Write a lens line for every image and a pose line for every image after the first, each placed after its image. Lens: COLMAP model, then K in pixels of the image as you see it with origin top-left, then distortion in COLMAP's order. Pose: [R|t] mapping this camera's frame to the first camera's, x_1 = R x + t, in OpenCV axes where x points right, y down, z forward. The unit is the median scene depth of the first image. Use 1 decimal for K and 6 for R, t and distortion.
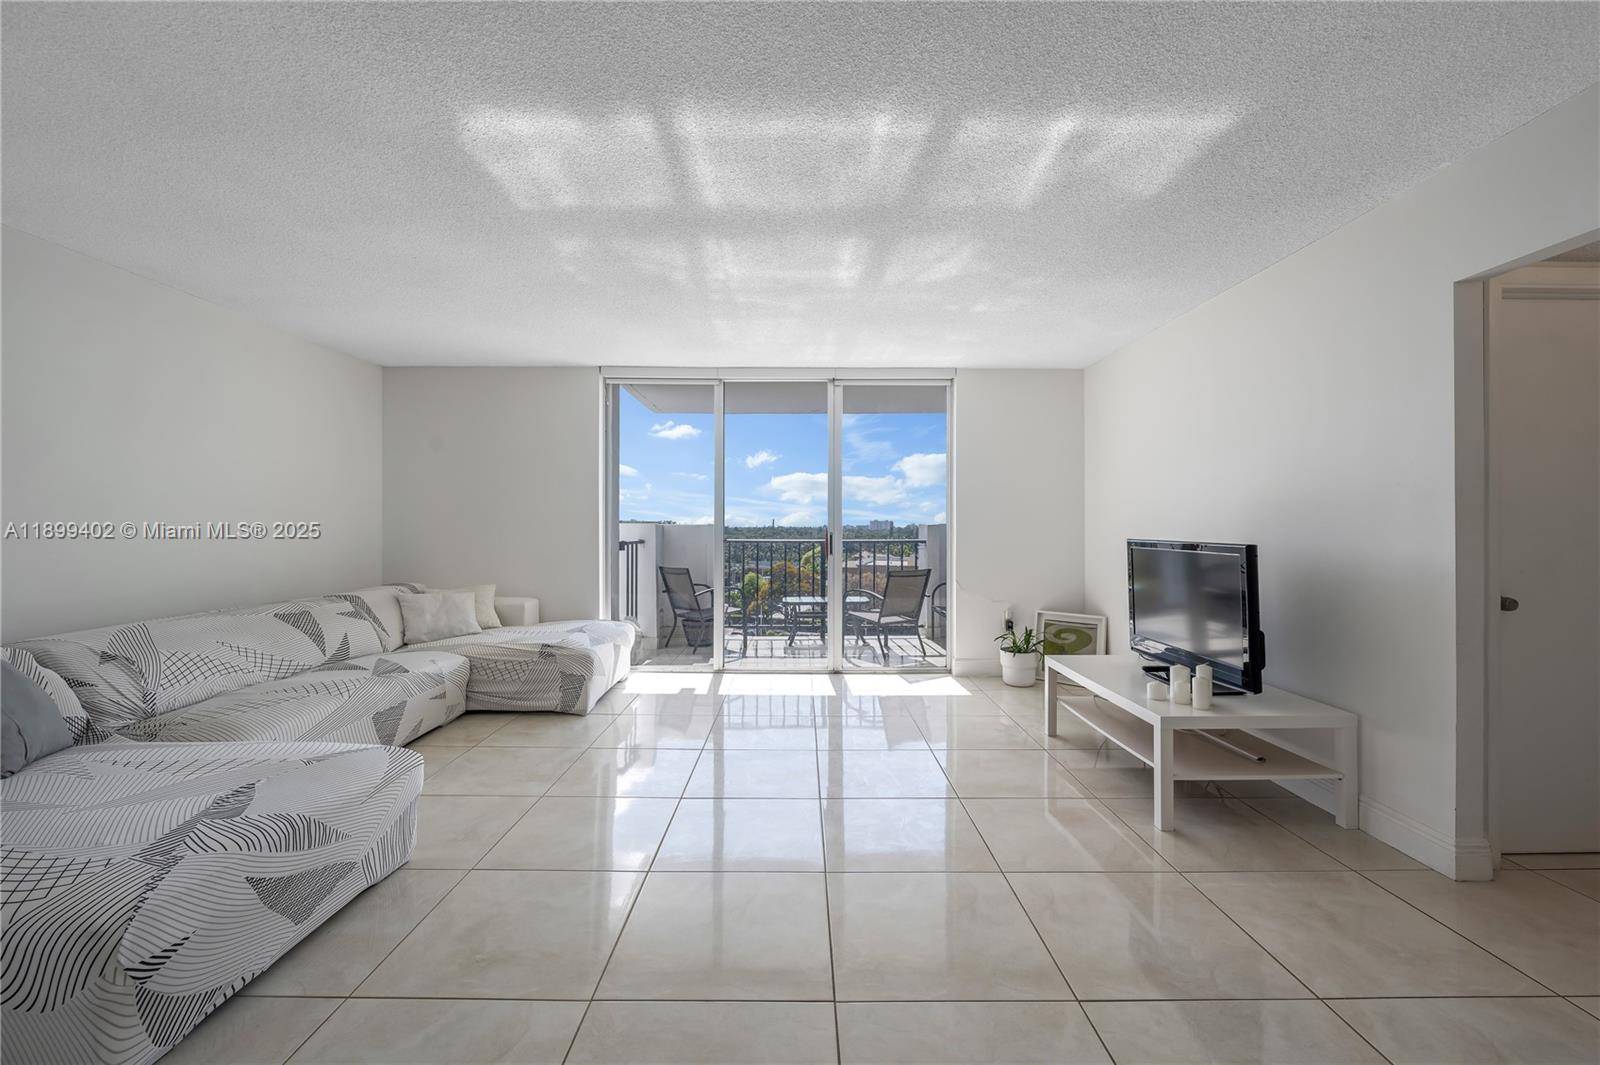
lens RADIAL K [[644.3, 0, 810.9], [0, 644.3, 527.3], [0, 0, 1]] dist [-0.008367, -0.000935]
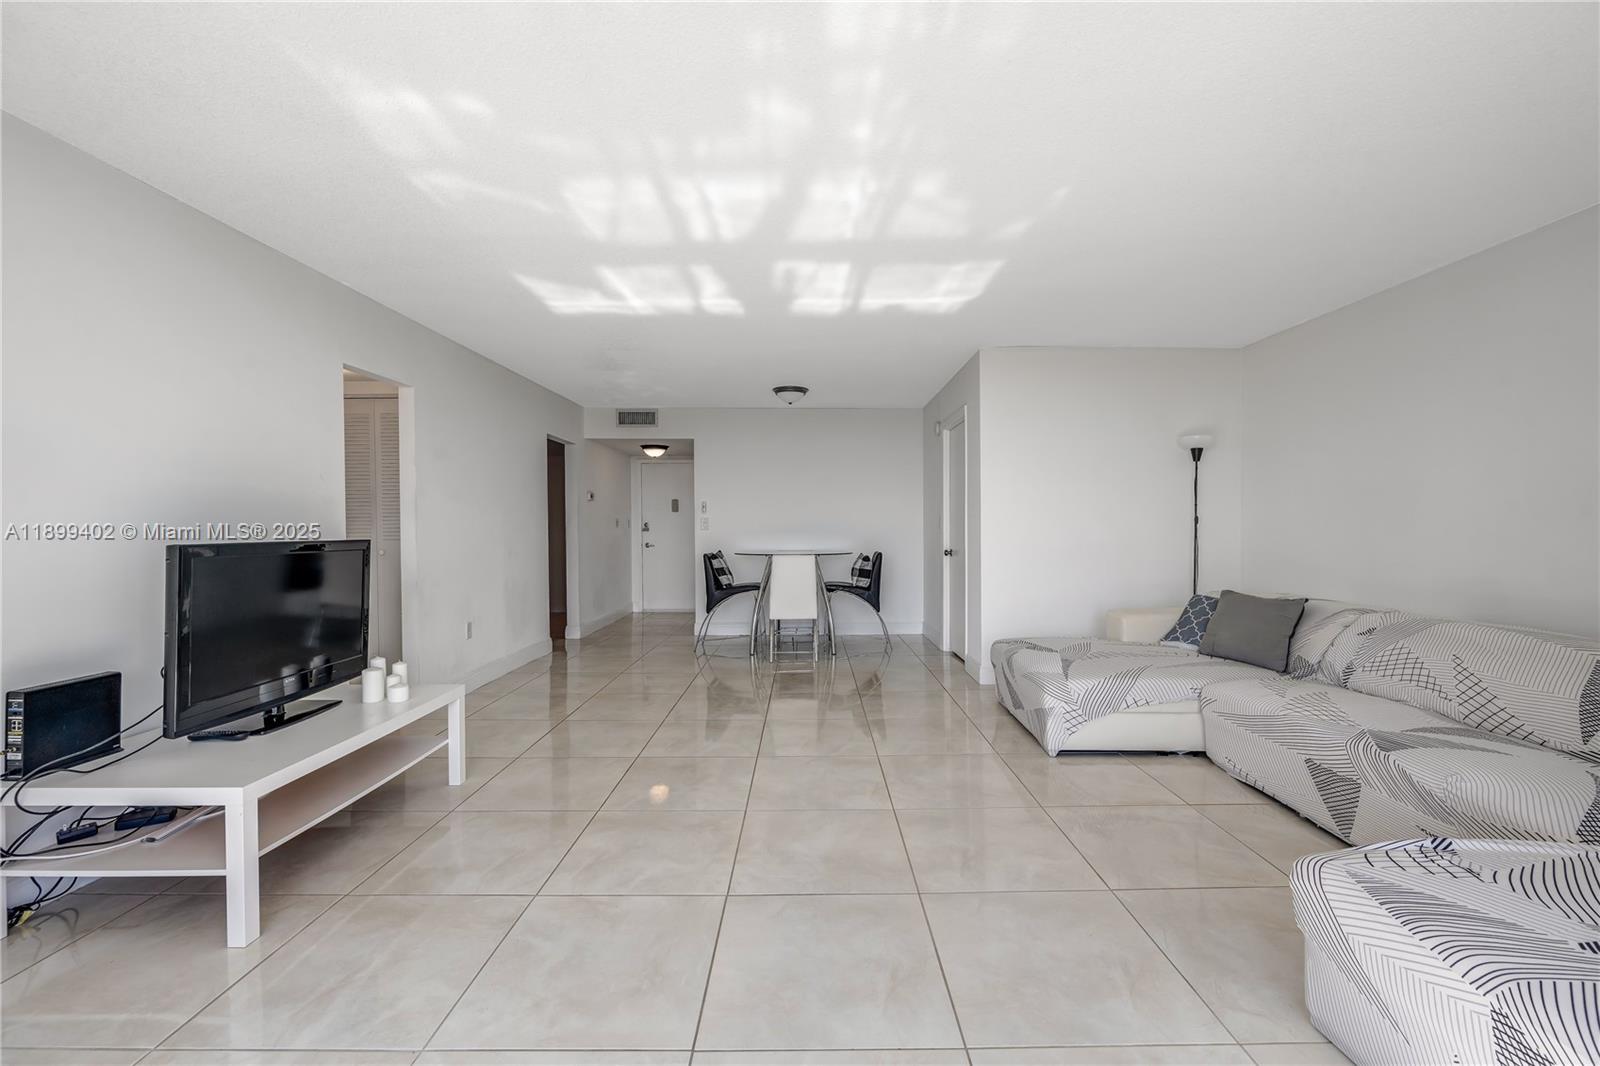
lens RADIAL K [[650.9, 0, 818.6], [0, 650.9, 518.6], [0, 0, 1]] dist [-0.002707, 0.000947]
pose [[-0.999991, 0.001197, -0.004007, -0.061878], [0.001224, 0.999976, -0.006764, 0.000021], [0.003999, -0.006768, -0.999969, 1.497998]]
